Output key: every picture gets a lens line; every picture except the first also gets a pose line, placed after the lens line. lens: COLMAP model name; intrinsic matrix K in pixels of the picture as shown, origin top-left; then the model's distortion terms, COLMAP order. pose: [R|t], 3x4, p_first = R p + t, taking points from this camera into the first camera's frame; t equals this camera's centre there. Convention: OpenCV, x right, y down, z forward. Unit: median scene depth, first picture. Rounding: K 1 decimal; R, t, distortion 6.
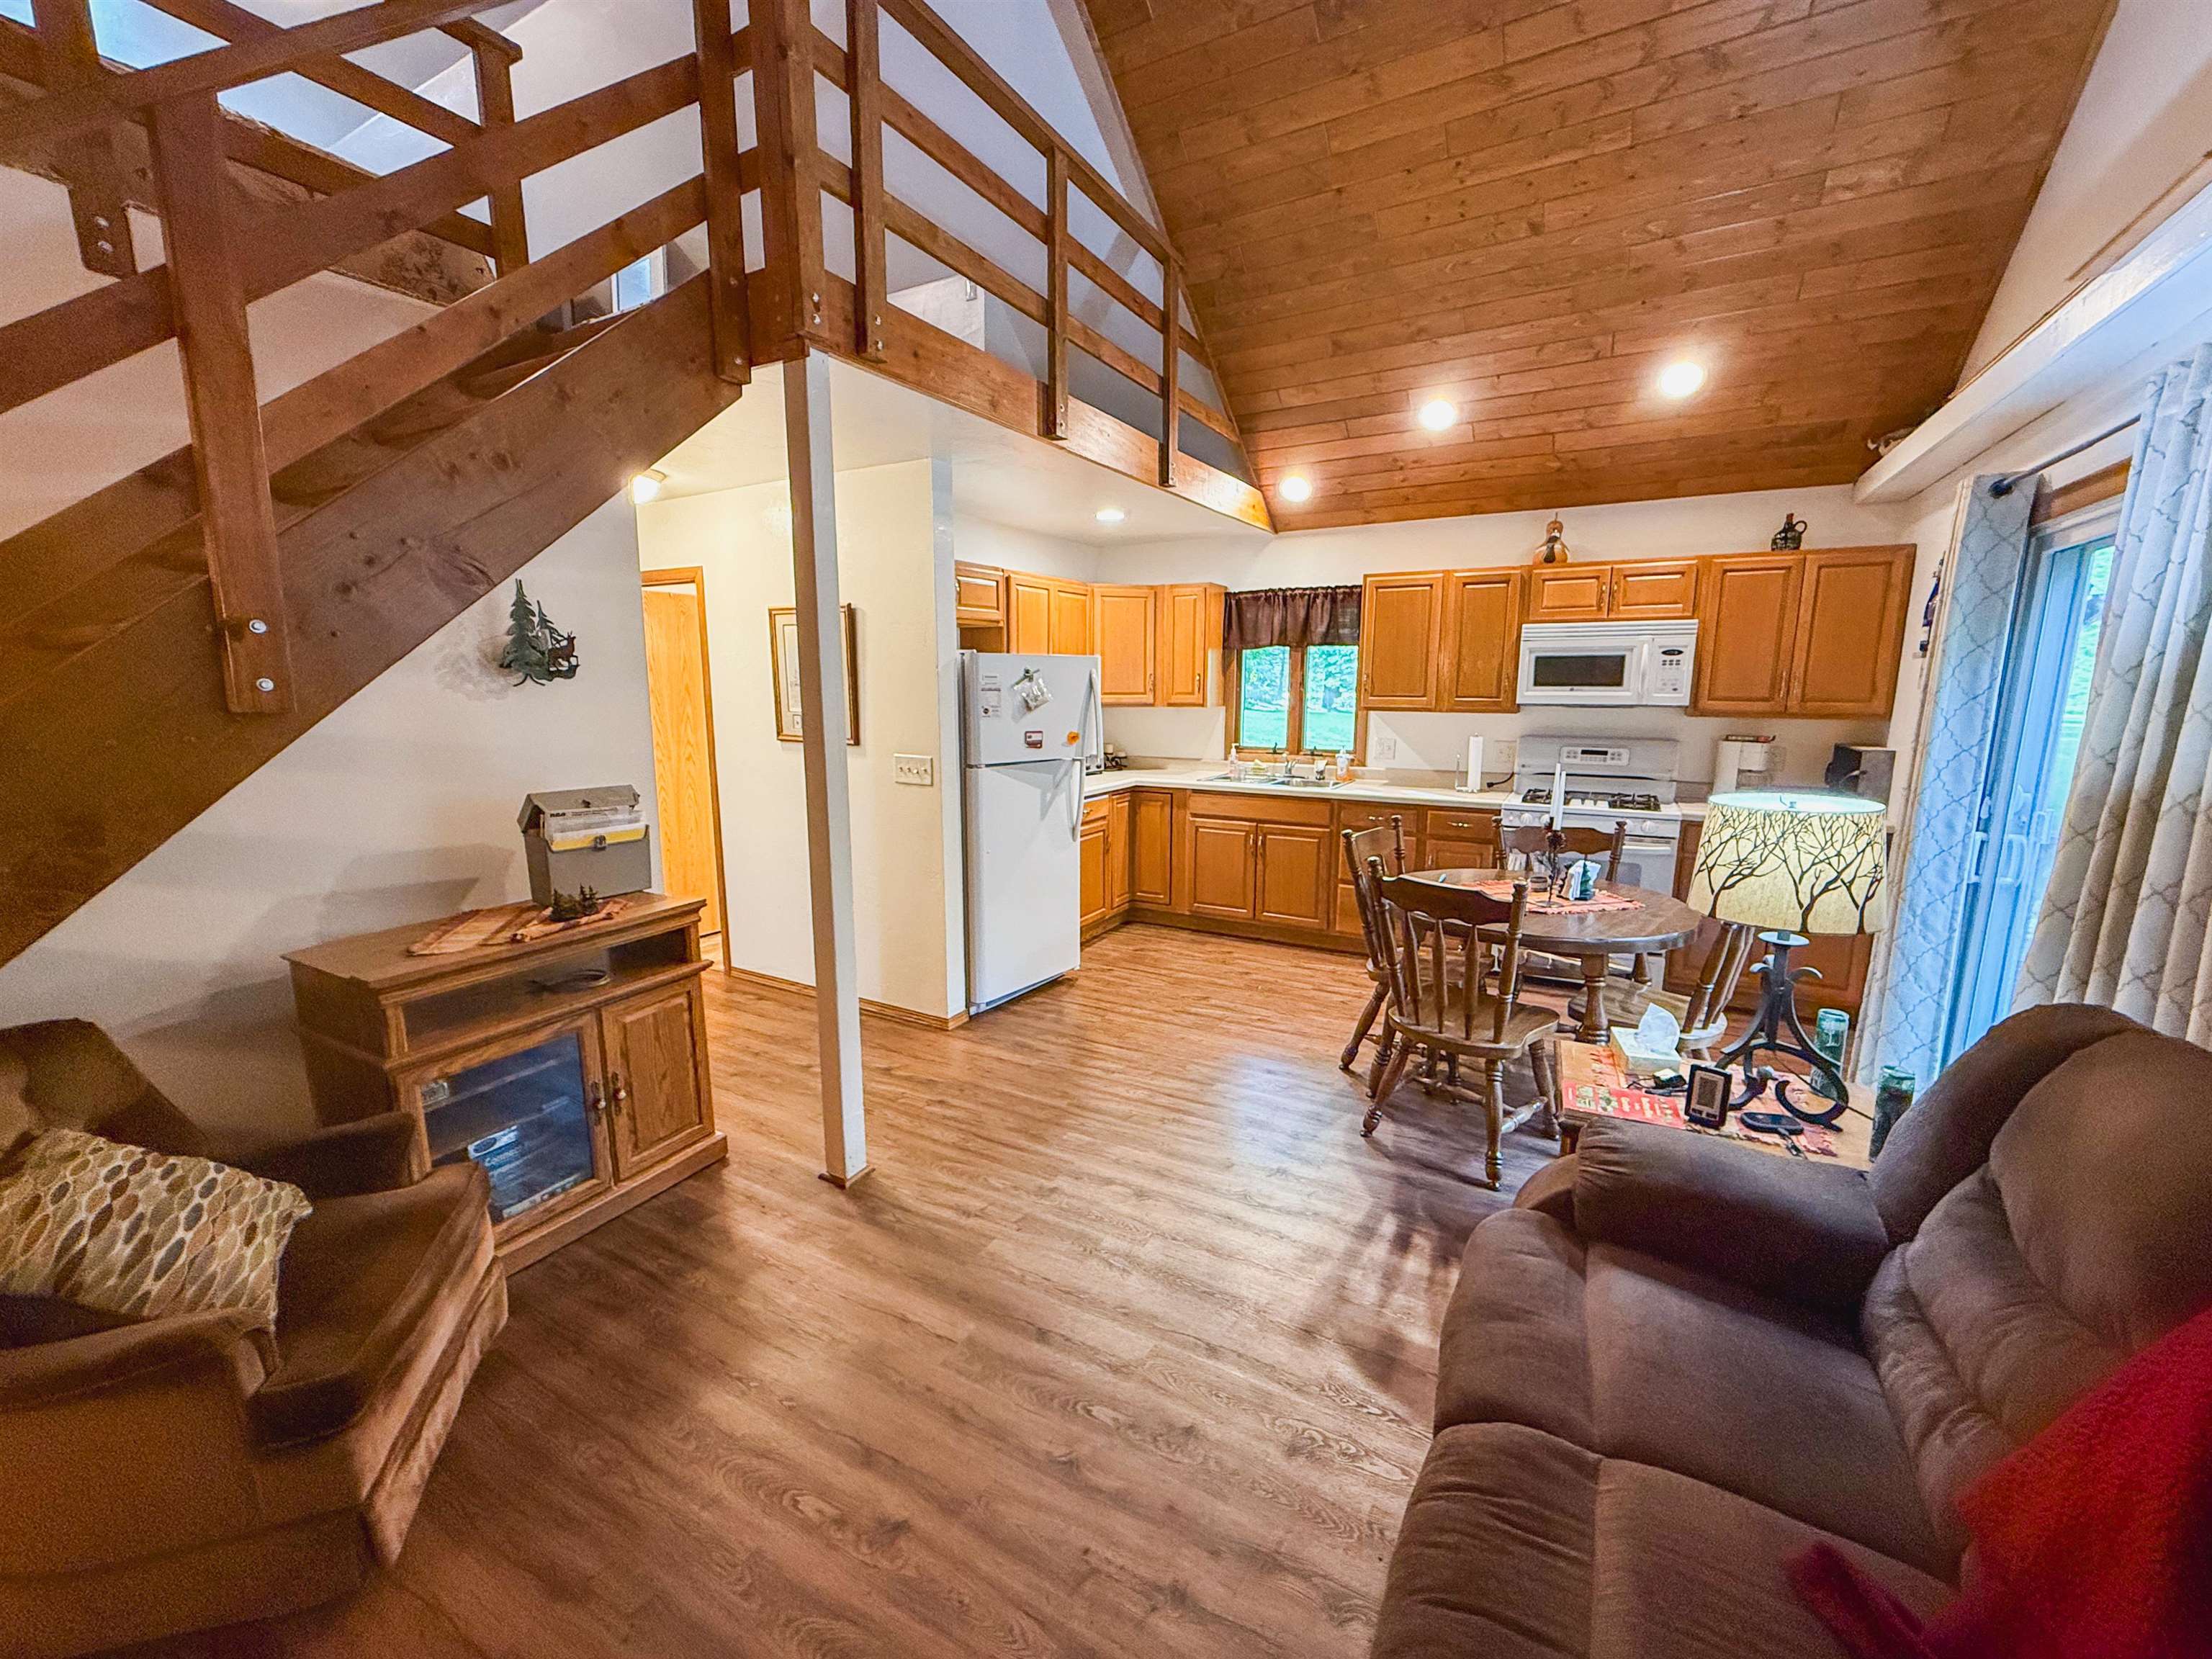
lens RADIAL K [[885.6, 0, 1096.9], [0, 885.6, 830.7], [0, 0, 1]] dist [0.000705, -0.000074]
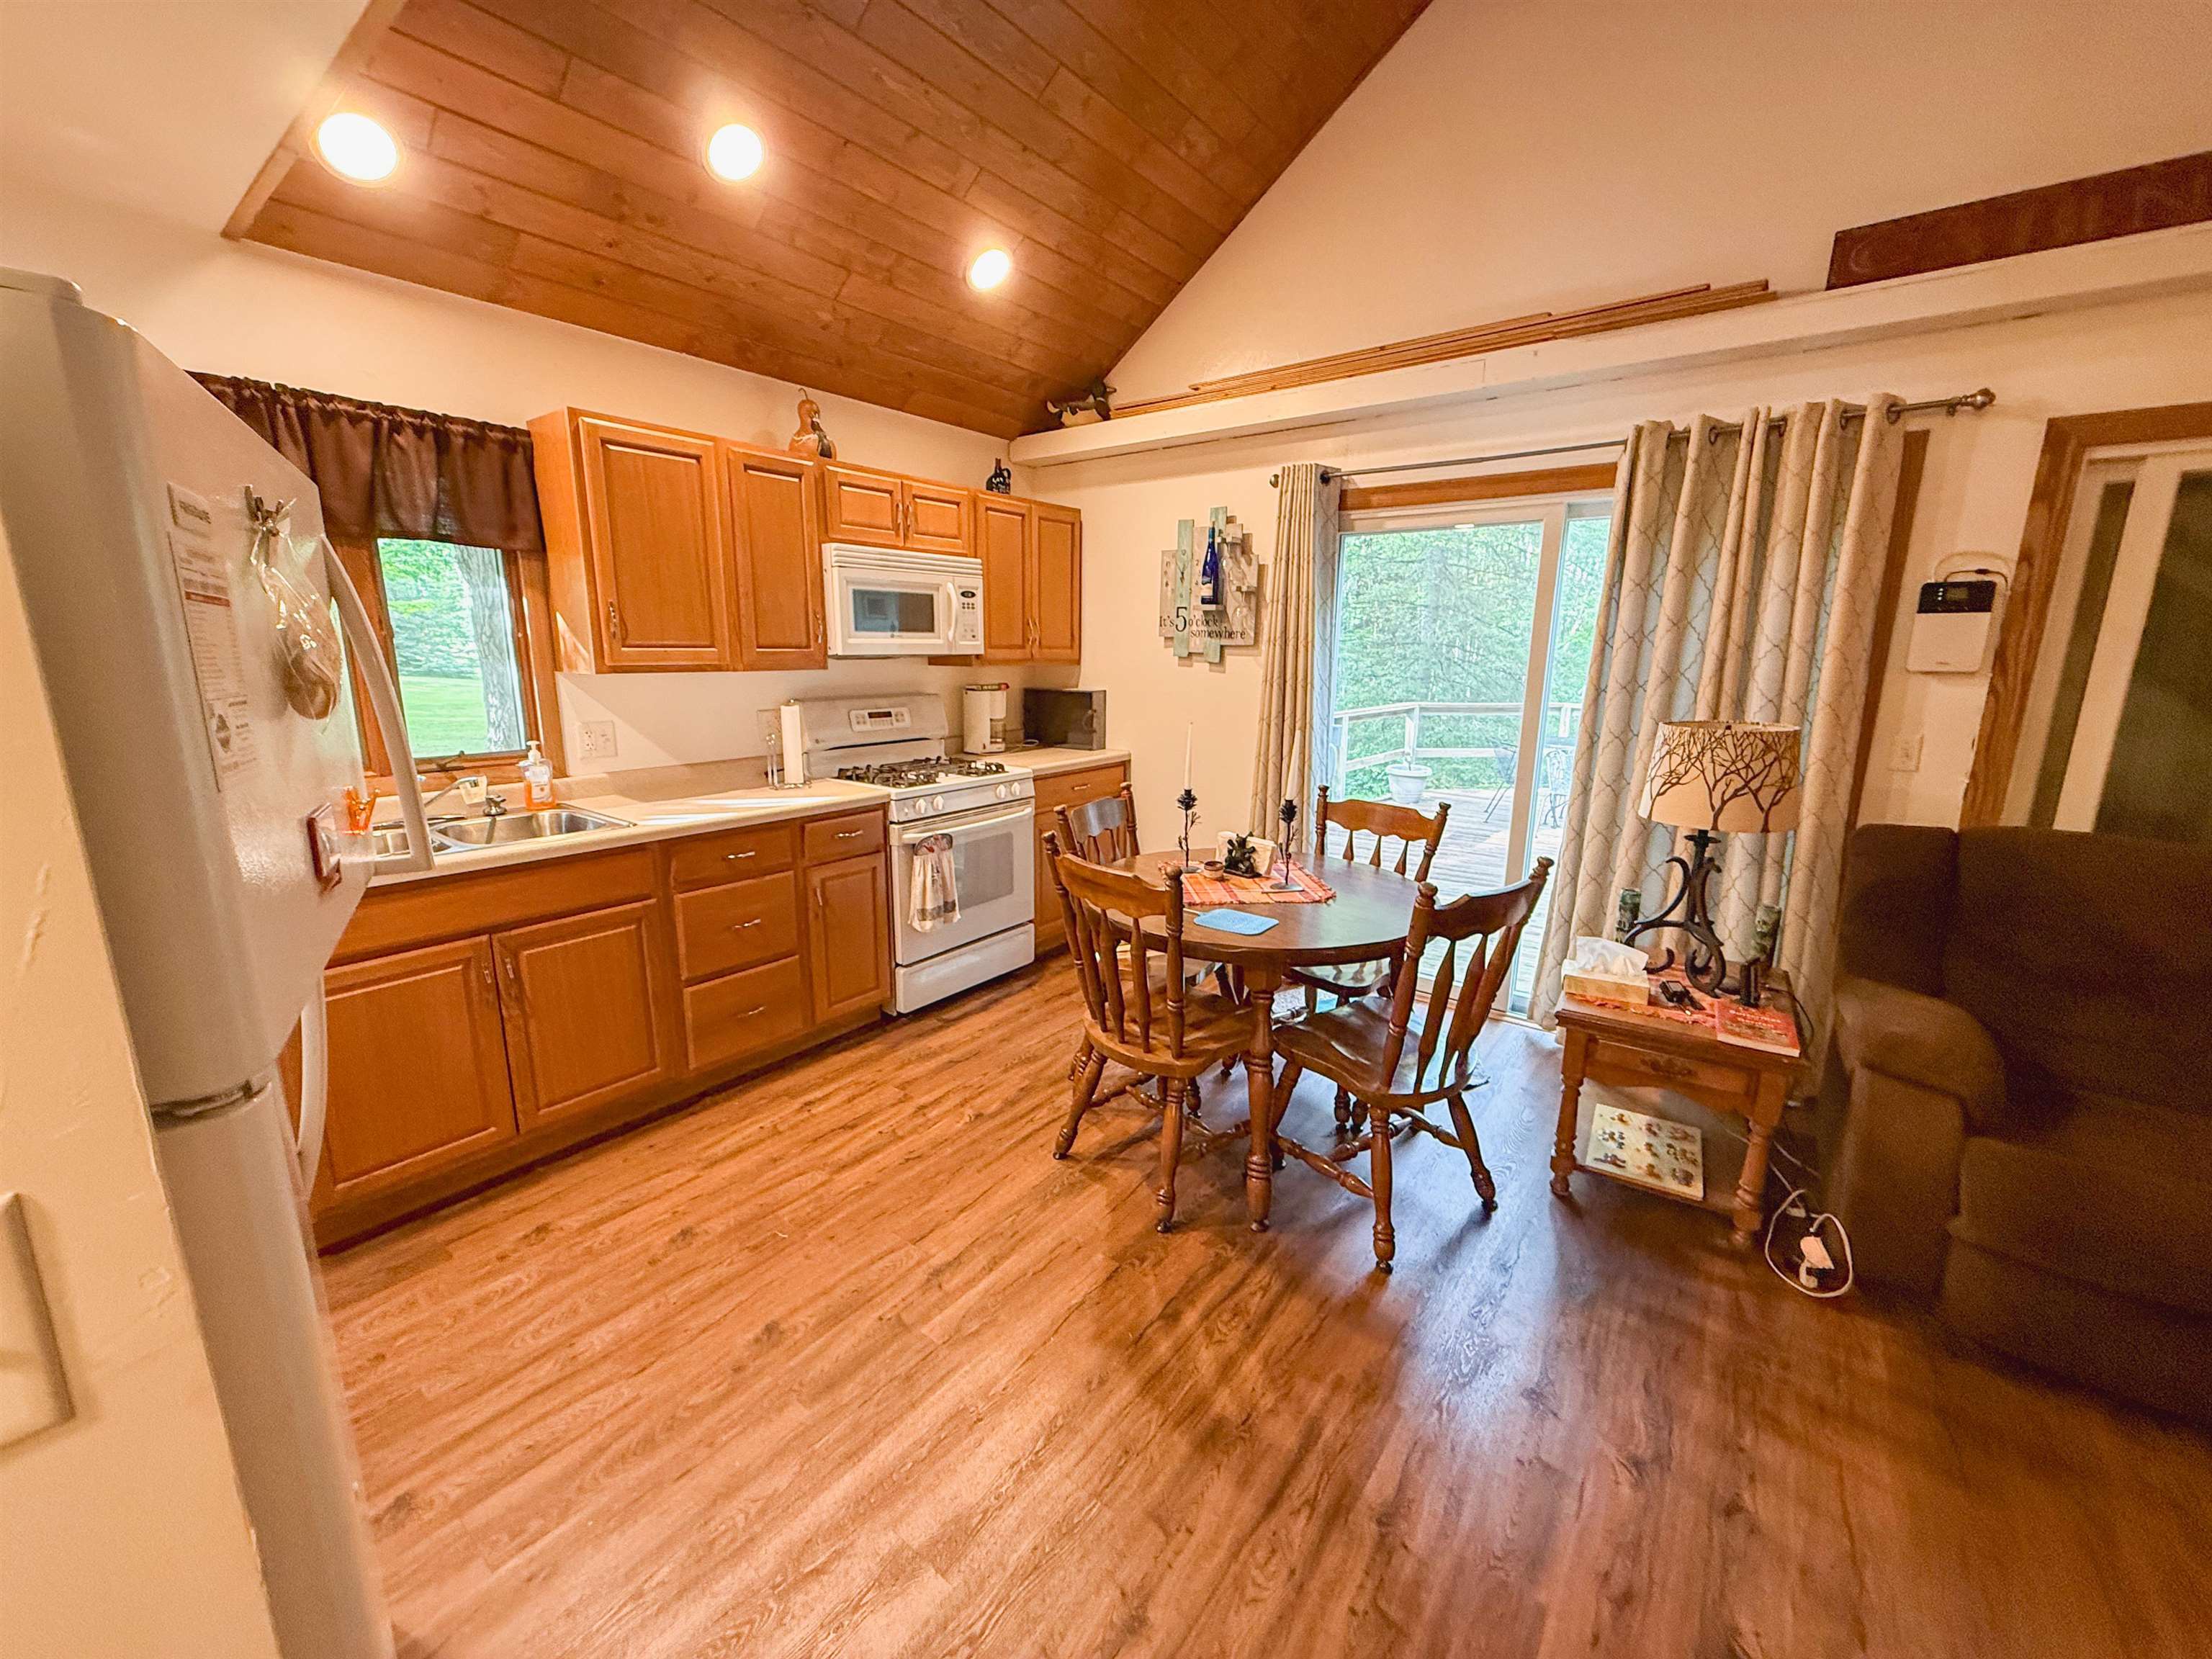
lens RADIAL K [[885.6, 0, 1096.9], [0, 885.6, 830.7], [0, 0, 1]] dist [0.000705, -0.000074]
pose [[0.133990, -0.204958, 0.969556, -0.223930], [0.155241, 0.970640, 0.183733, -0.104972], [-0.978748, 0.125897, 0.161874, 0.698618]]
